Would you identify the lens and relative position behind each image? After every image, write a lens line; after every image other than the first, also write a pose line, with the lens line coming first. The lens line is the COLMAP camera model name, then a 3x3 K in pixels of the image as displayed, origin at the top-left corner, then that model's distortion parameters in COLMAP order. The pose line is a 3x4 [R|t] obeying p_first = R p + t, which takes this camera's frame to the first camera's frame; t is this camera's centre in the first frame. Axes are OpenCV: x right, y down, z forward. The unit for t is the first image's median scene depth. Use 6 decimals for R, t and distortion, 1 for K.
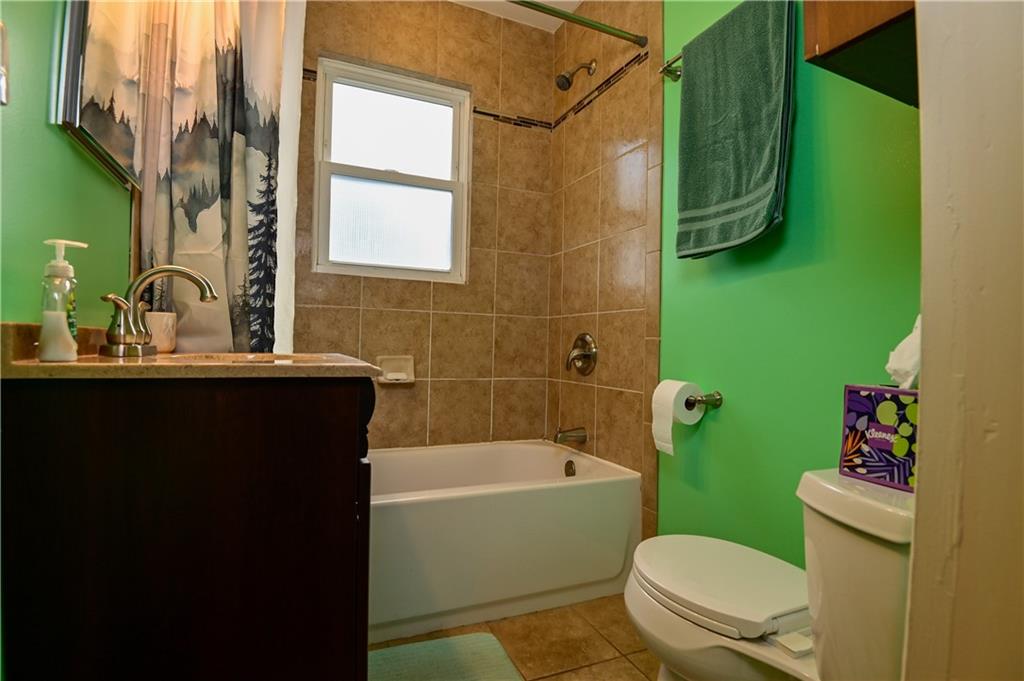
lens RADIAL K [[507.2, 0, 512.0], [0, 507.2, 340.5], [0, 0, 1]] dist [-0.001776, -0.031589]
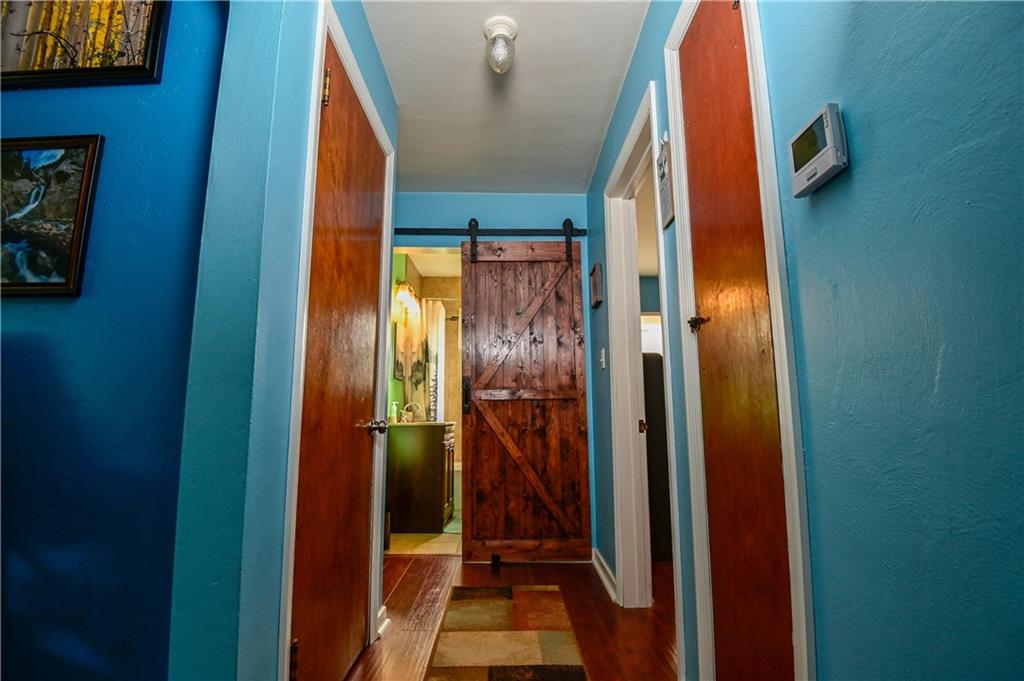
lens RADIAL K [[475.4, 0, 513.8], [0, 475.4, 339.8], [0, 0, 1]] dist [0.000719, -0.031496]
pose [[0.920115, -0.089156, -0.381366, 1.415641], [0.032365, 0.987723, -0.152825, -0.016799], [0.390309, 0.128273, 0.911704, -1.998397]]
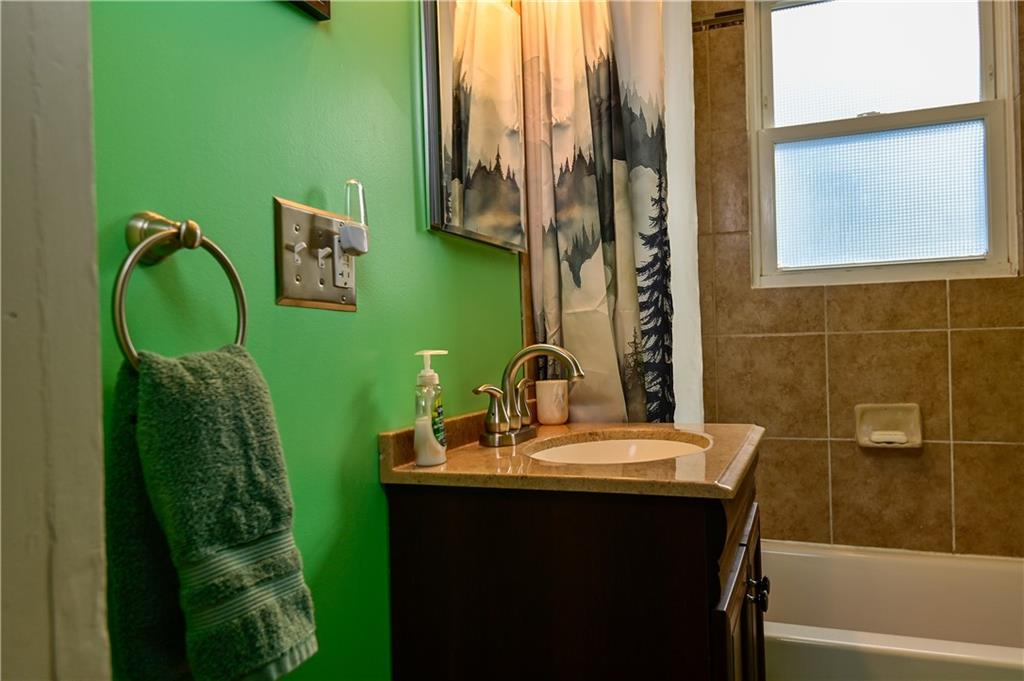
lens RADIAL K [[750.4, 0, 512.0], [0, 750.4, 340.5], [0, 0, 1]] dist [0.020537, -0.001411]
pose [[0.705465, -0.045218, -0.707301, 0.200489], [0.049196, 0.998680, -0.014777, -0.103580], [0.707035, -0.024372, 0.706758, -0.011192]]
